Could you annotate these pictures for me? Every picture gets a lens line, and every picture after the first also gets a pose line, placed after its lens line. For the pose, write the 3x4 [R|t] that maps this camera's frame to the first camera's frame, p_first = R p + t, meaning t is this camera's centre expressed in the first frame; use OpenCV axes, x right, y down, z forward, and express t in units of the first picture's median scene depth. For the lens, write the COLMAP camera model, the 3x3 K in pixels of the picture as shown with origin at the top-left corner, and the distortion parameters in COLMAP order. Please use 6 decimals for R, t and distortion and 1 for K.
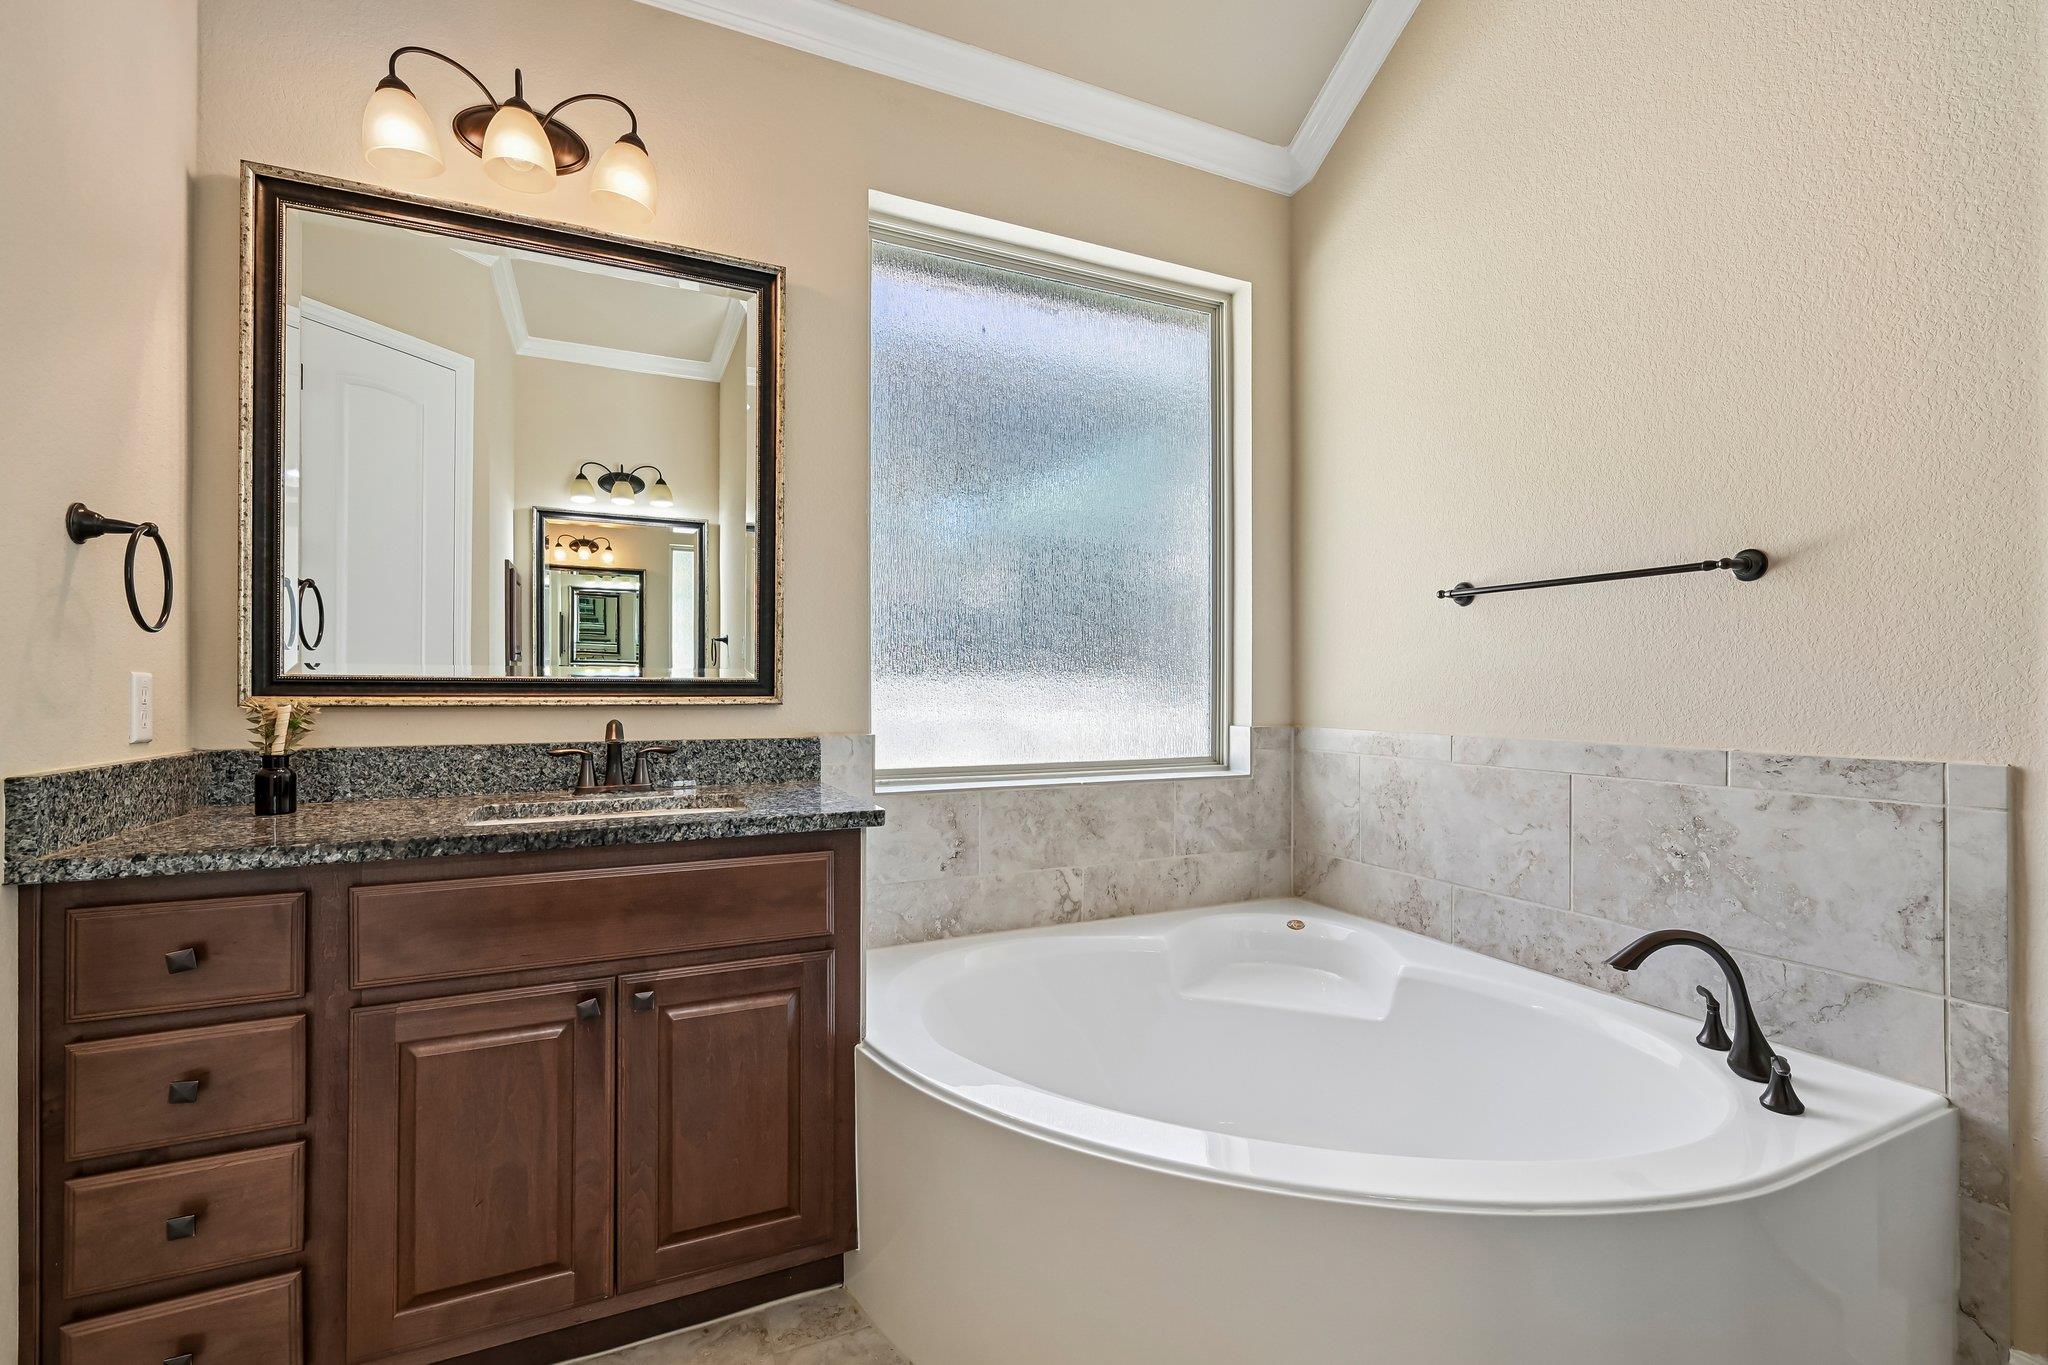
lens RADIAL K [[887.5, 0, 1024.0], [0, 887.5, 682.5], [0, 0, 1]] dist [-0.002263, -0.000246]
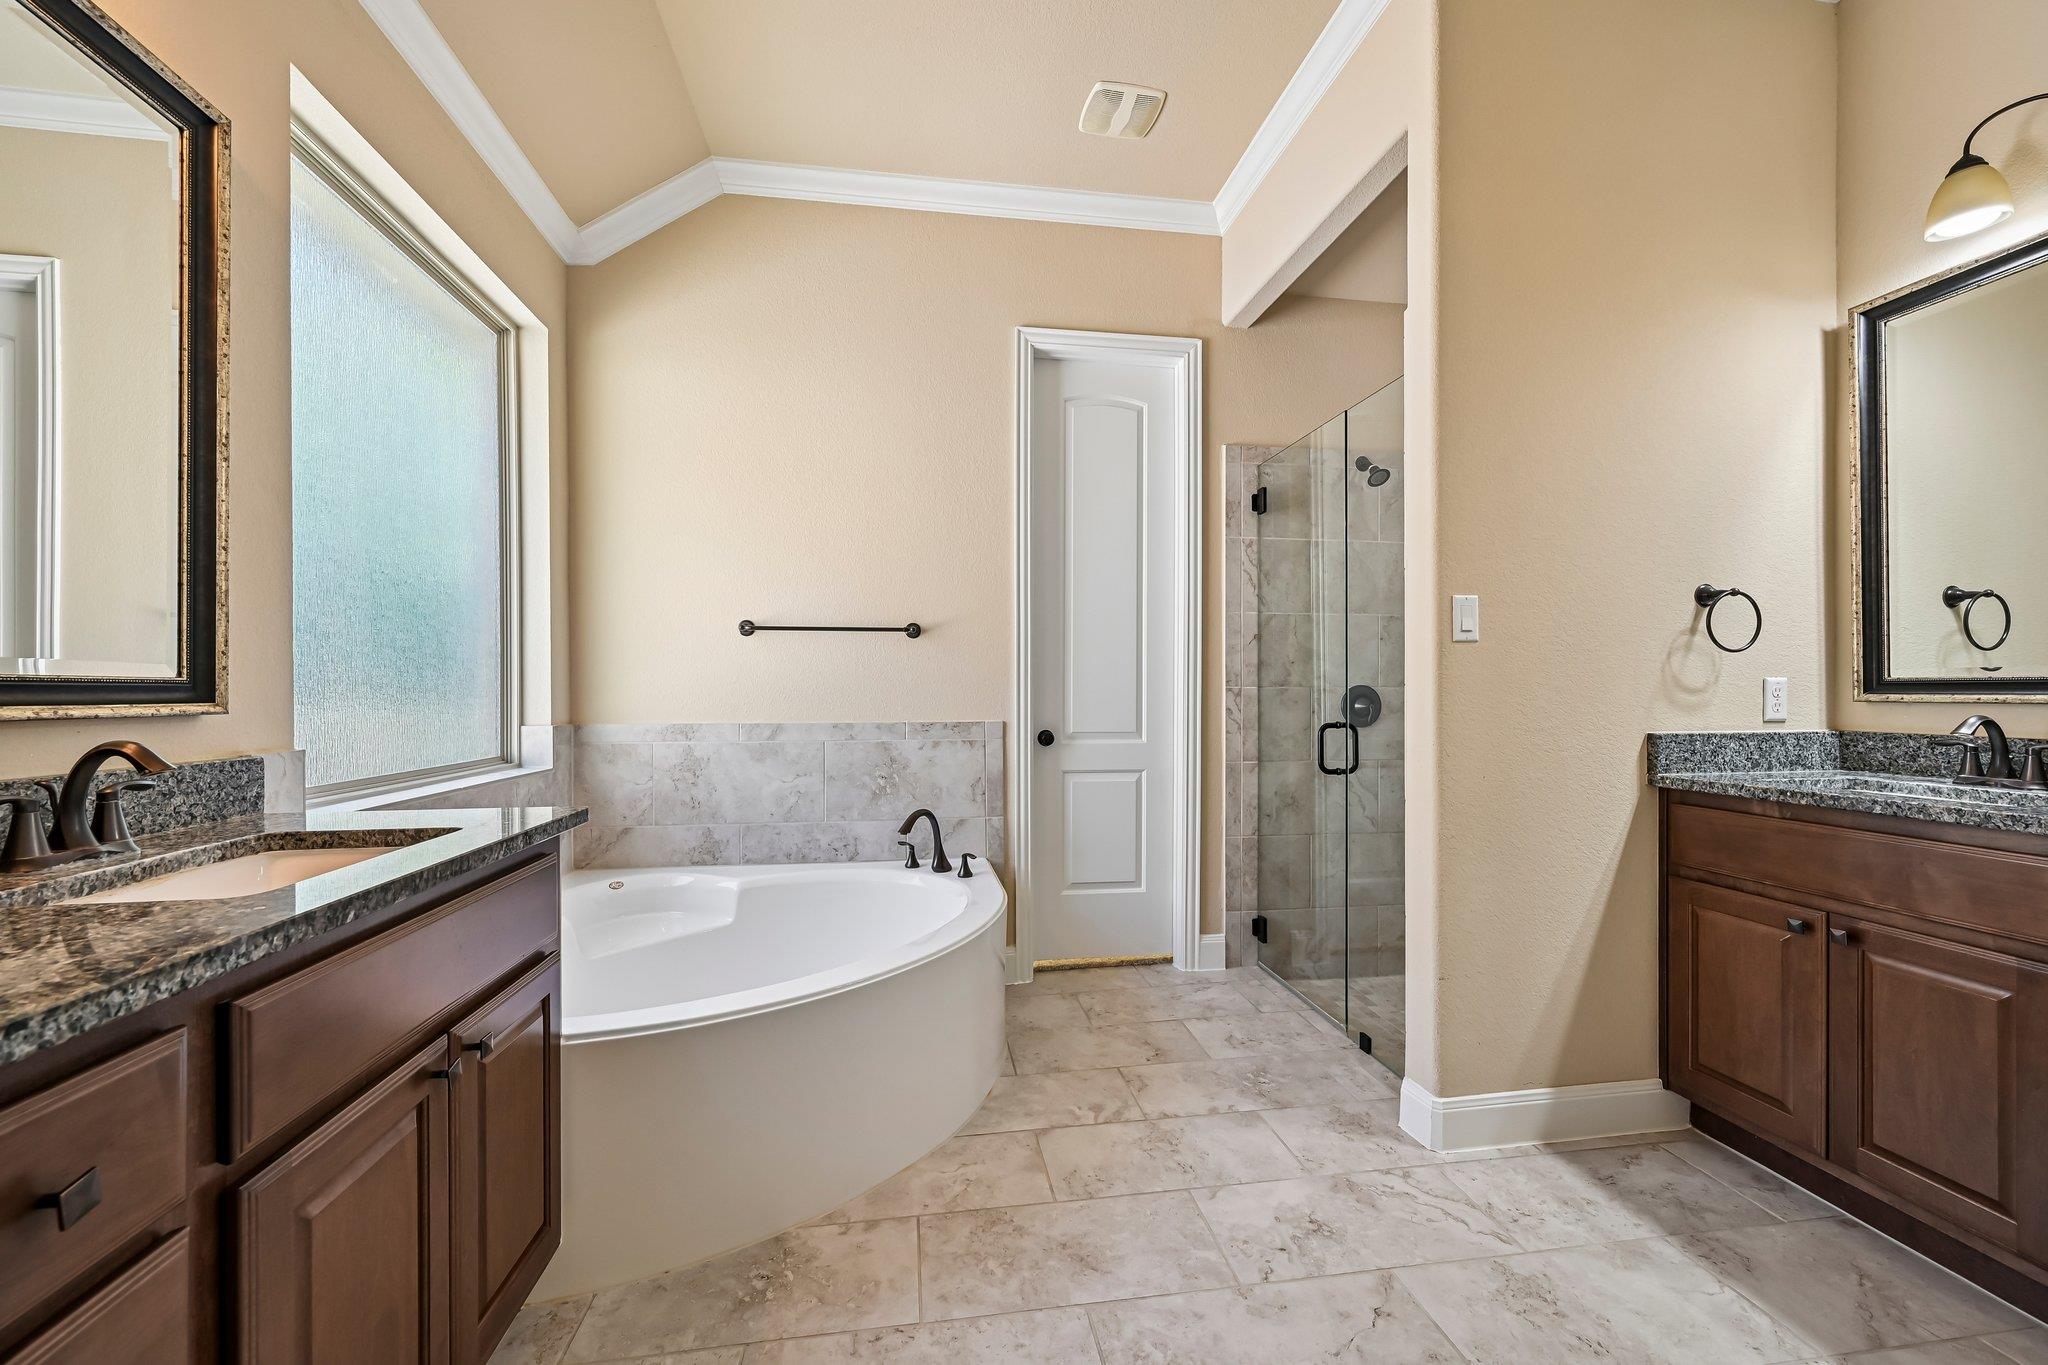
lens RADIAL K [[811.7, 0, 1023.5], [0, 811.7, 675.0], [0, 0, 1]] dist [0.000557, -0.000053]
pose [[0.284754, 0.018072, 0.958430, -0.730483], [-0.005480, 0.999837, -0.017224, 0.000553], [-0.958585, -0.000348, 0.284807, 0.176874]]
